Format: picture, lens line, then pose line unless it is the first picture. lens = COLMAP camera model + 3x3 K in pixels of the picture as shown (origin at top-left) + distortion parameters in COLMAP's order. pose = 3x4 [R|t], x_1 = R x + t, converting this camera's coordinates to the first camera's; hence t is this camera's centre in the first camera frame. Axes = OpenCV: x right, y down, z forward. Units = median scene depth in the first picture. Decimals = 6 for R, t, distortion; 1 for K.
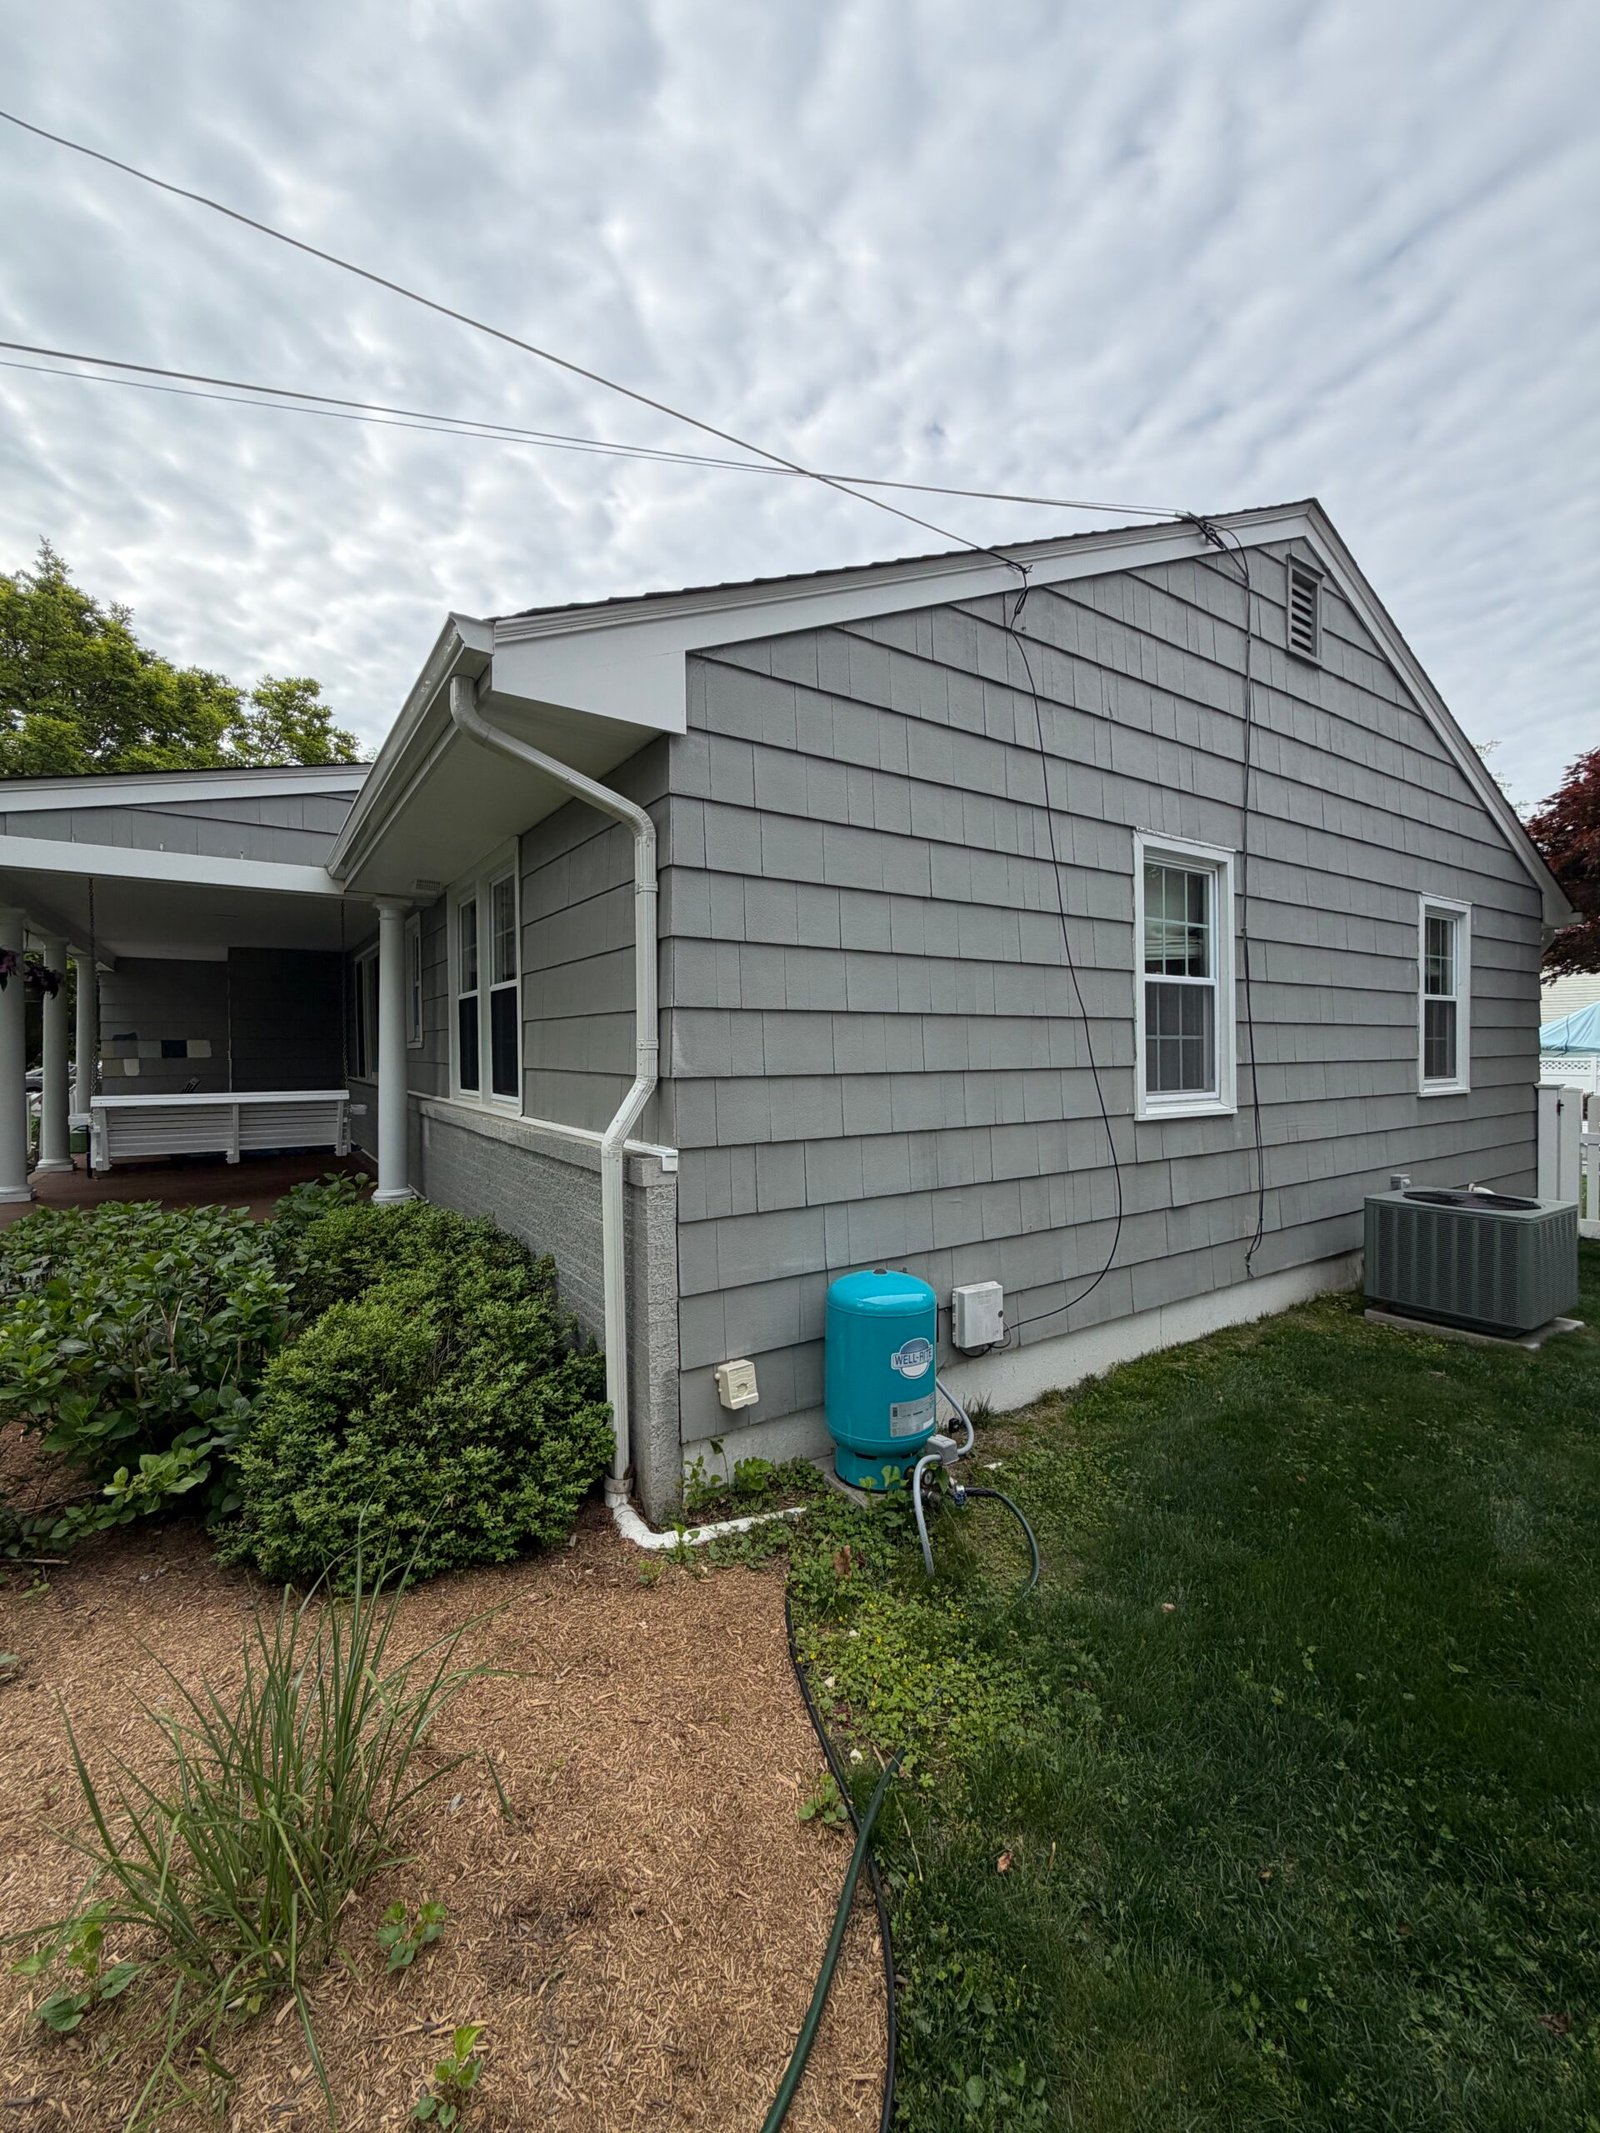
lens RADIAL K [[862.5, 0, 800.0], [0, 862.5, 1066.5], [0, 0, 1]] dist [0.010832, -0.000053]
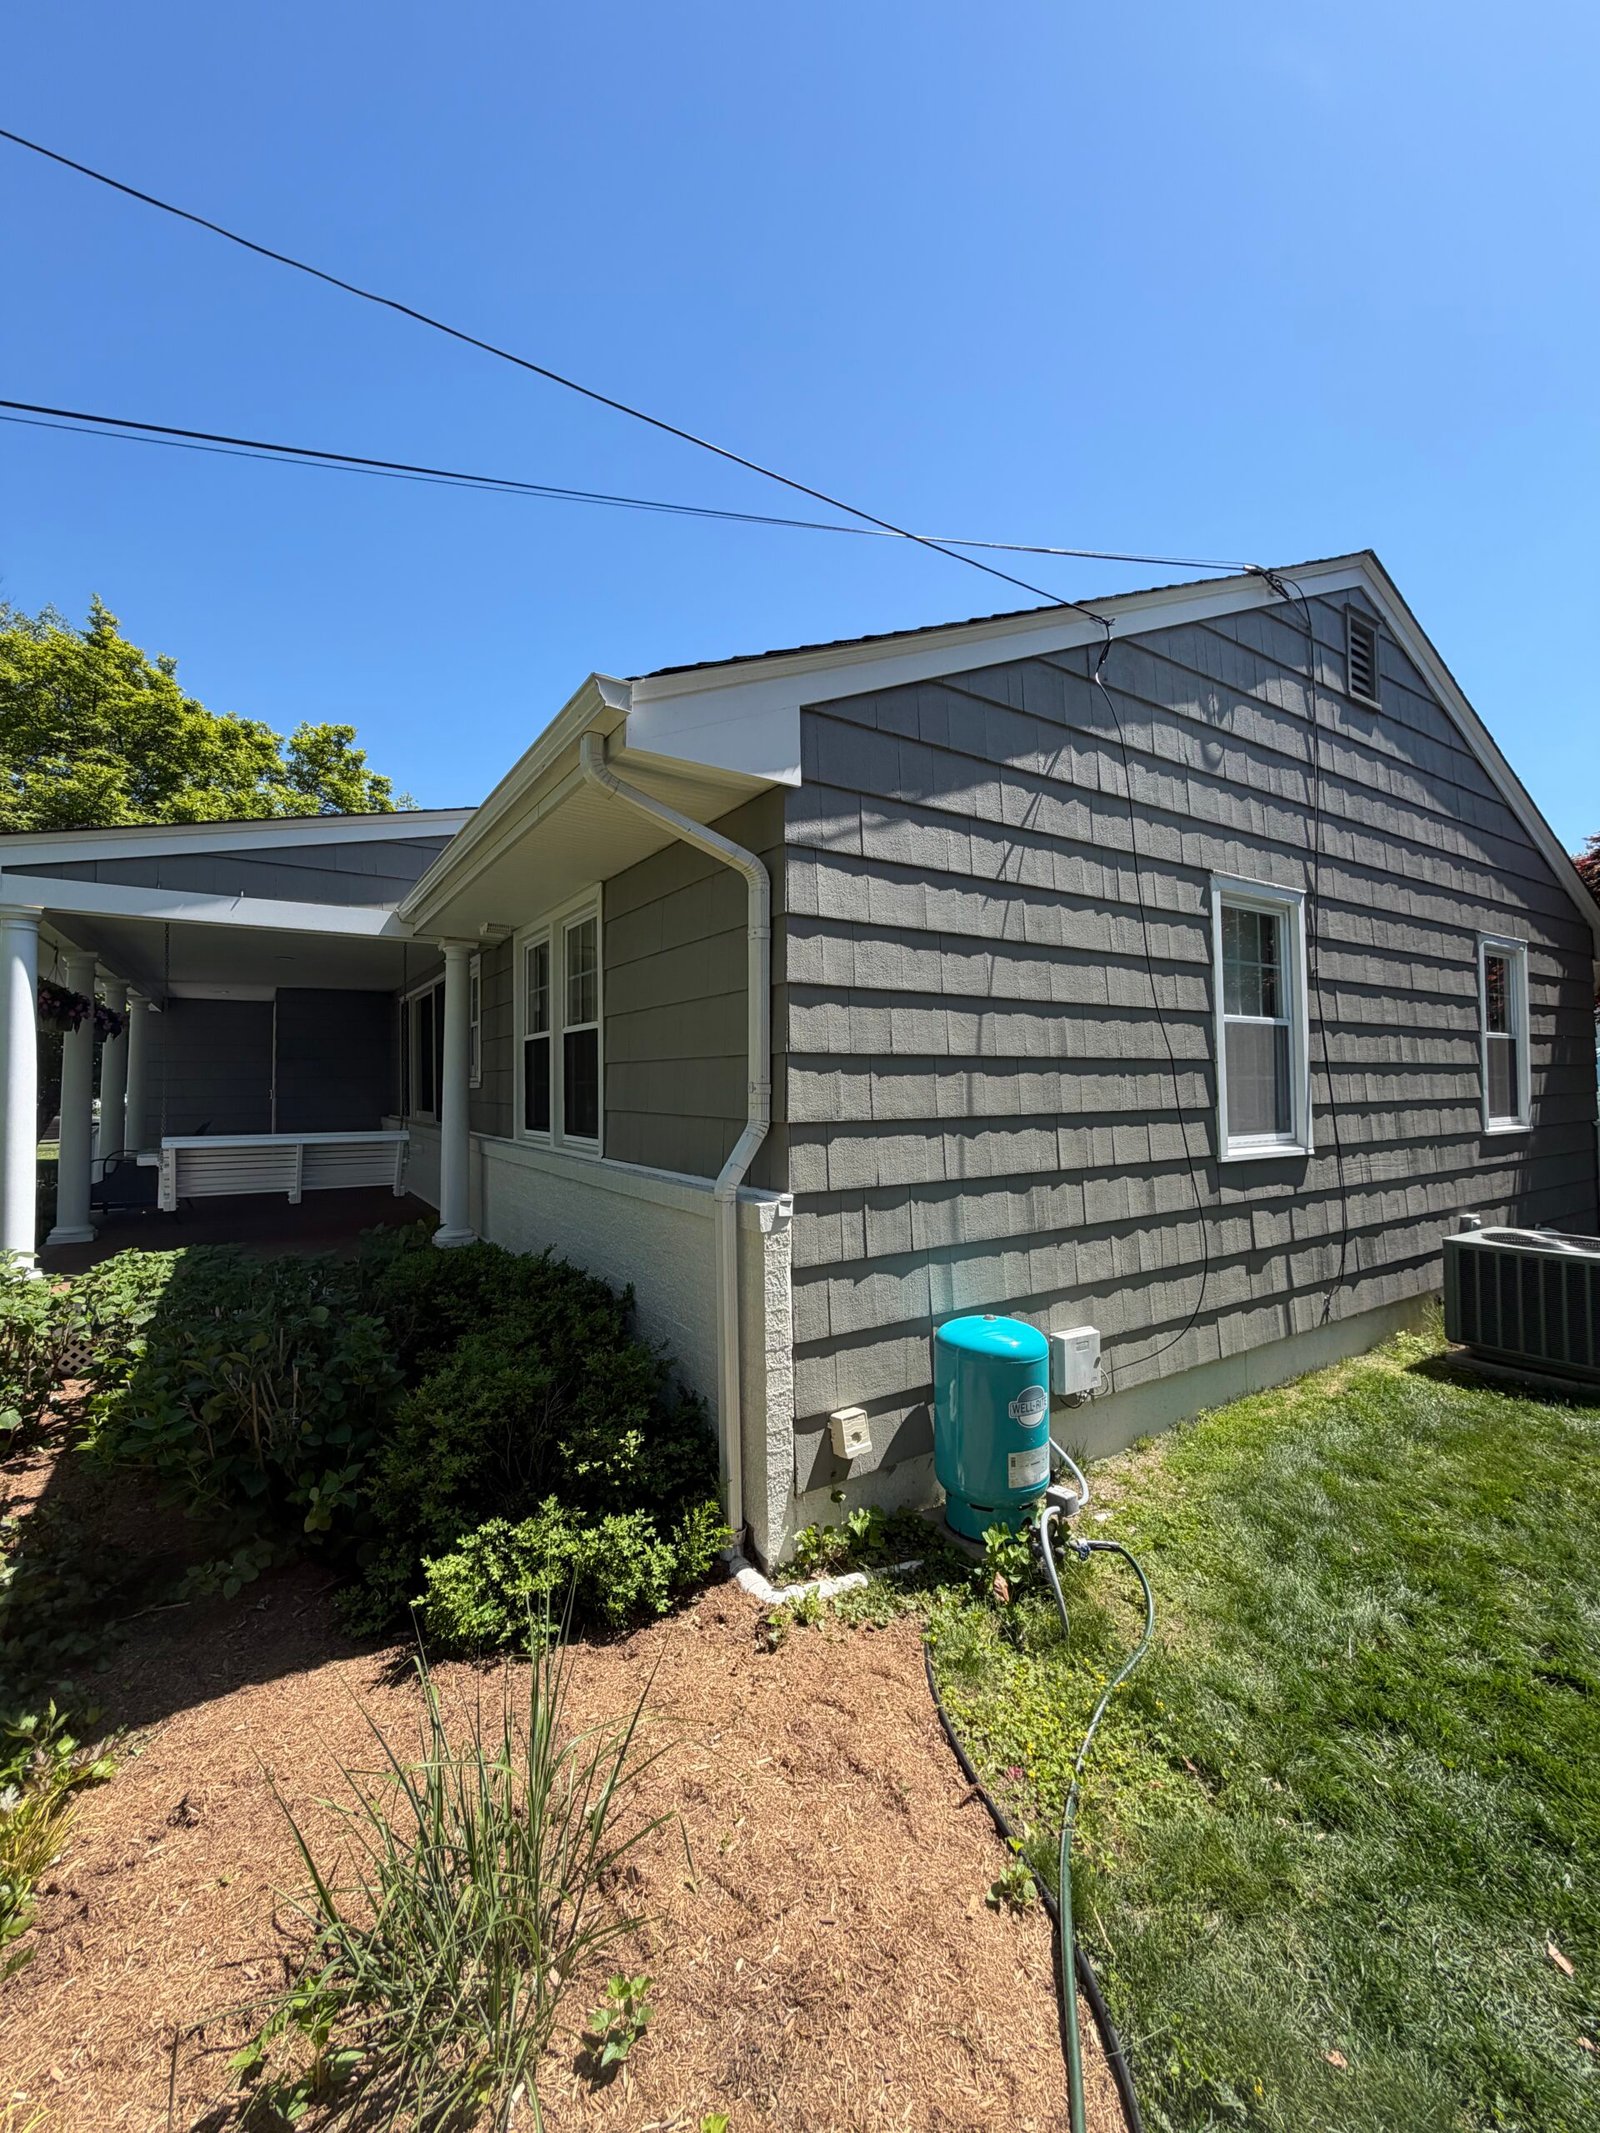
lens RADIAL K [[852.5, 0, 795.9], [0, 852.5, 1070.9], [0, 0, 1]] dist [0.015482, 0.000148]
pose [[0.999949, -0.002296, -0.009817, -0.074147], [0.001956, 0.999402, -0.034533, -0.008210], [0.009890, 0.034512, 0.999355, 0.002387]]
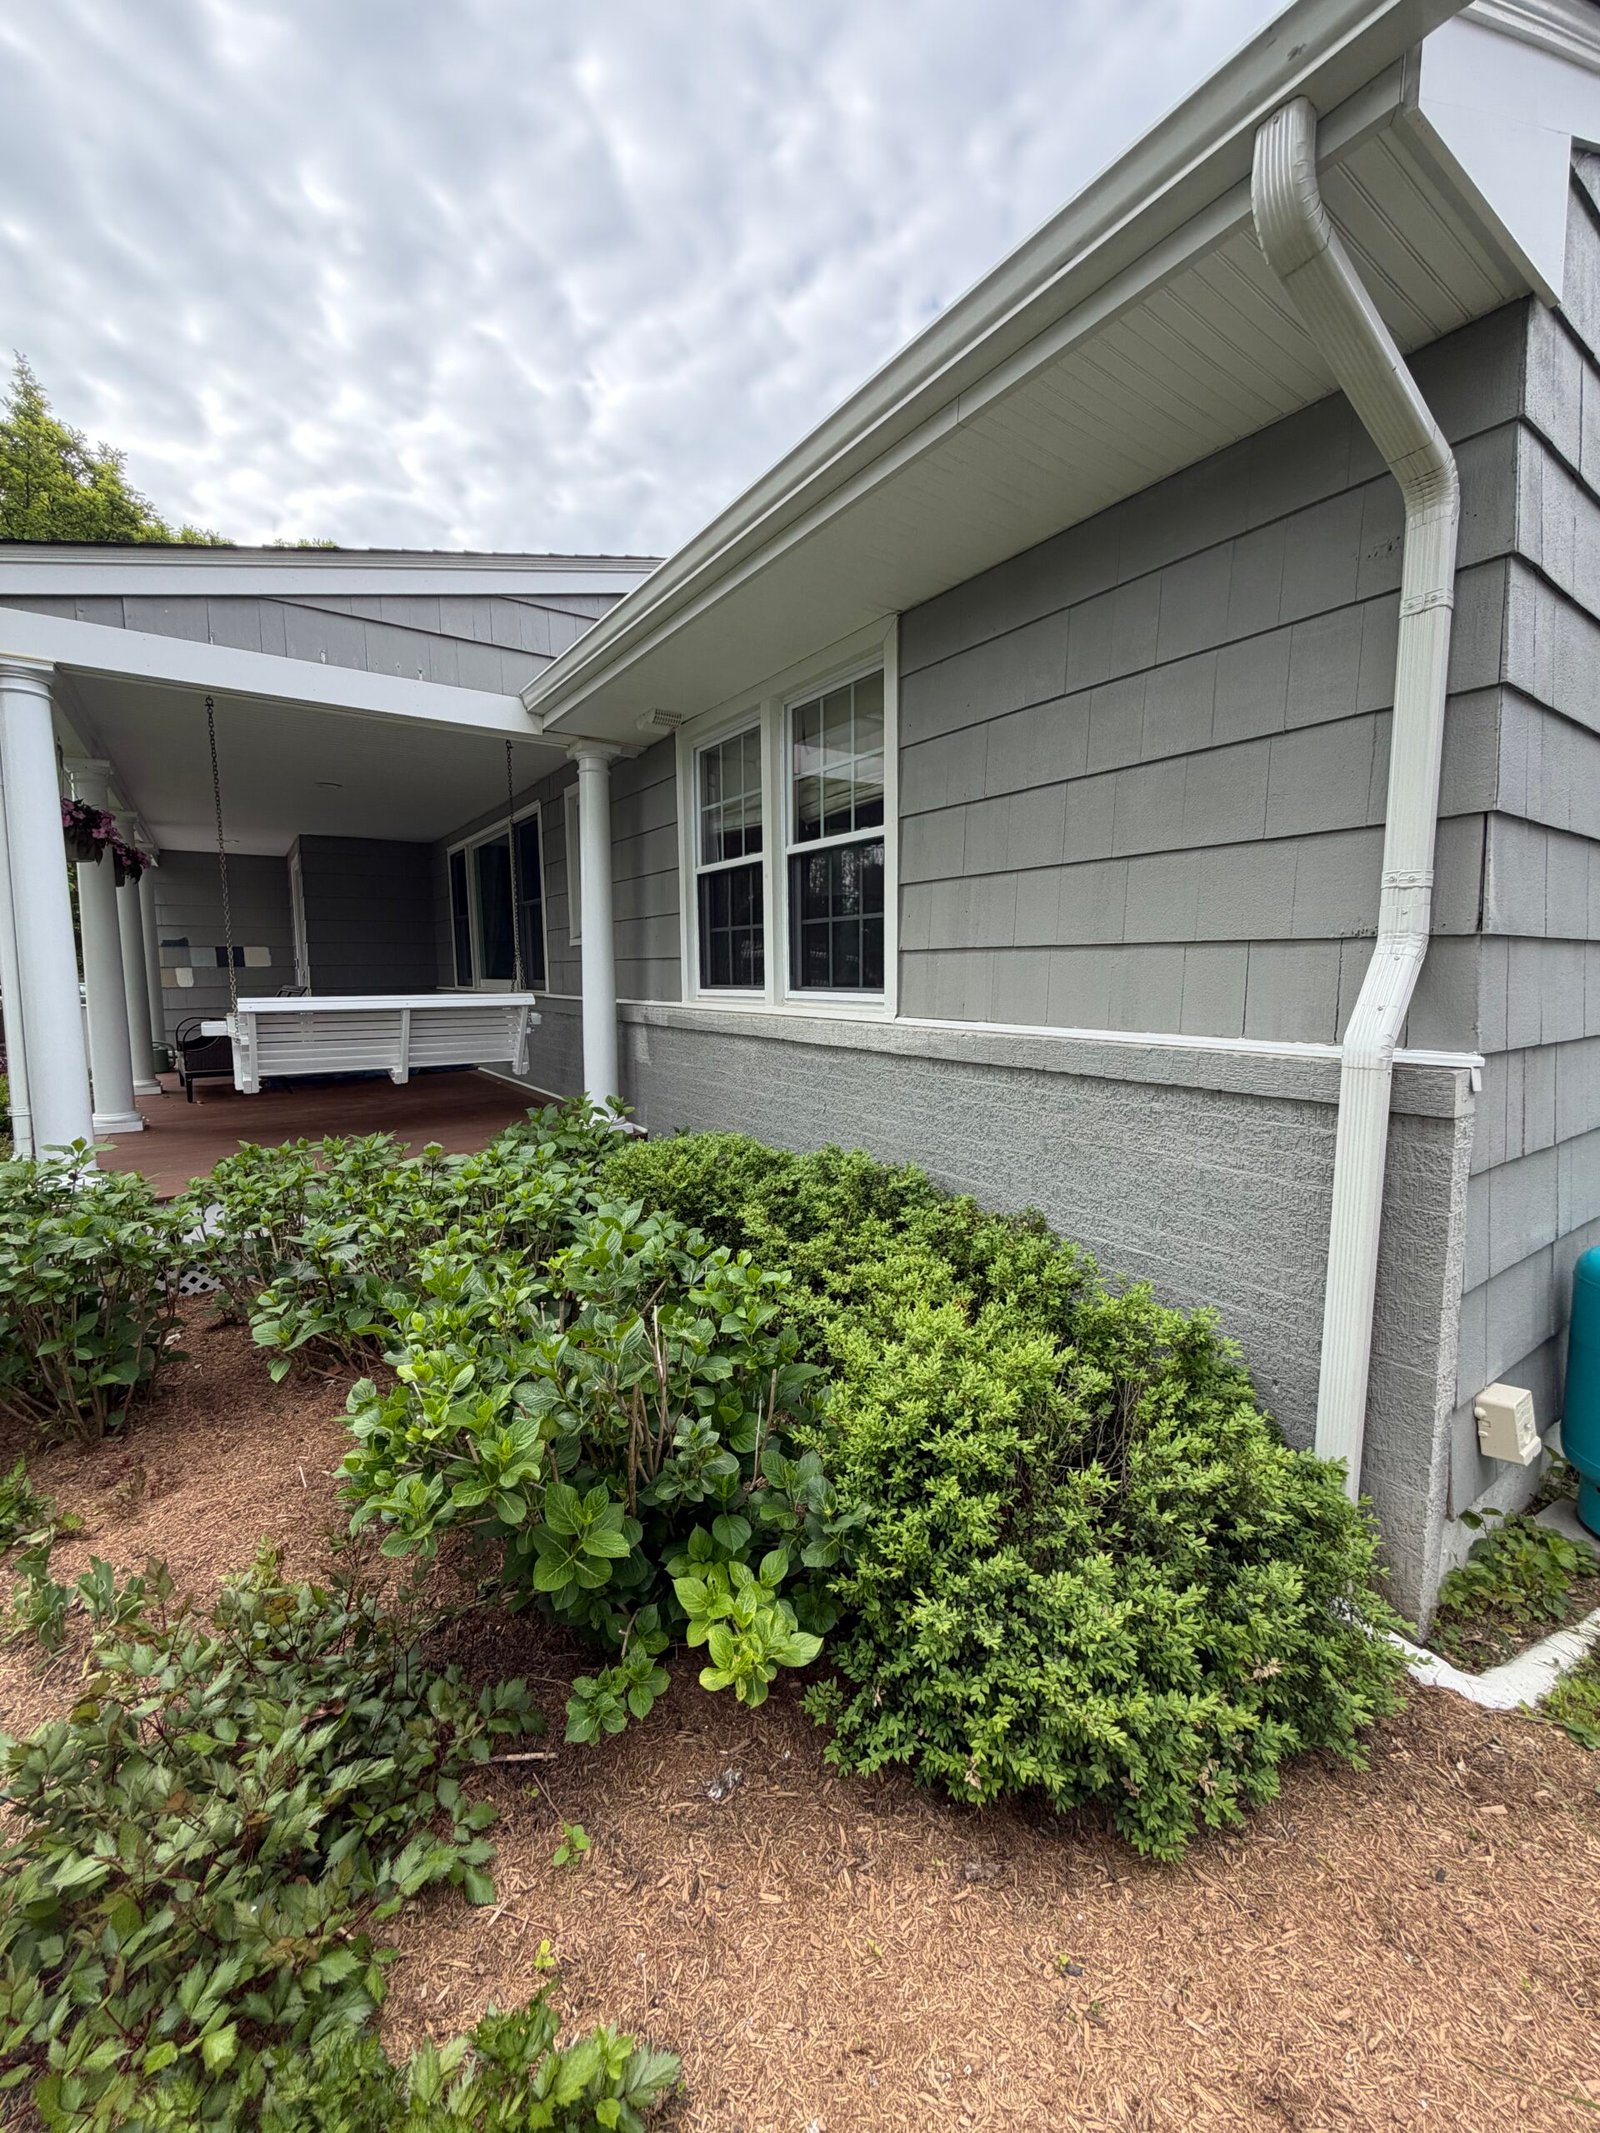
lens RADIAL K [[854.2, 0, 797.1], [0, 854.2, 1060.4], [0, 0, 1]] dist [0.001773, 0.000552]
pose [[0.999807, -0.004105, 0.019223, -0.363563], [0.002444, 0.996327, 0.085598, 0.027888], [-0.019504, -0.085535, 0.996144, 0.243541]]
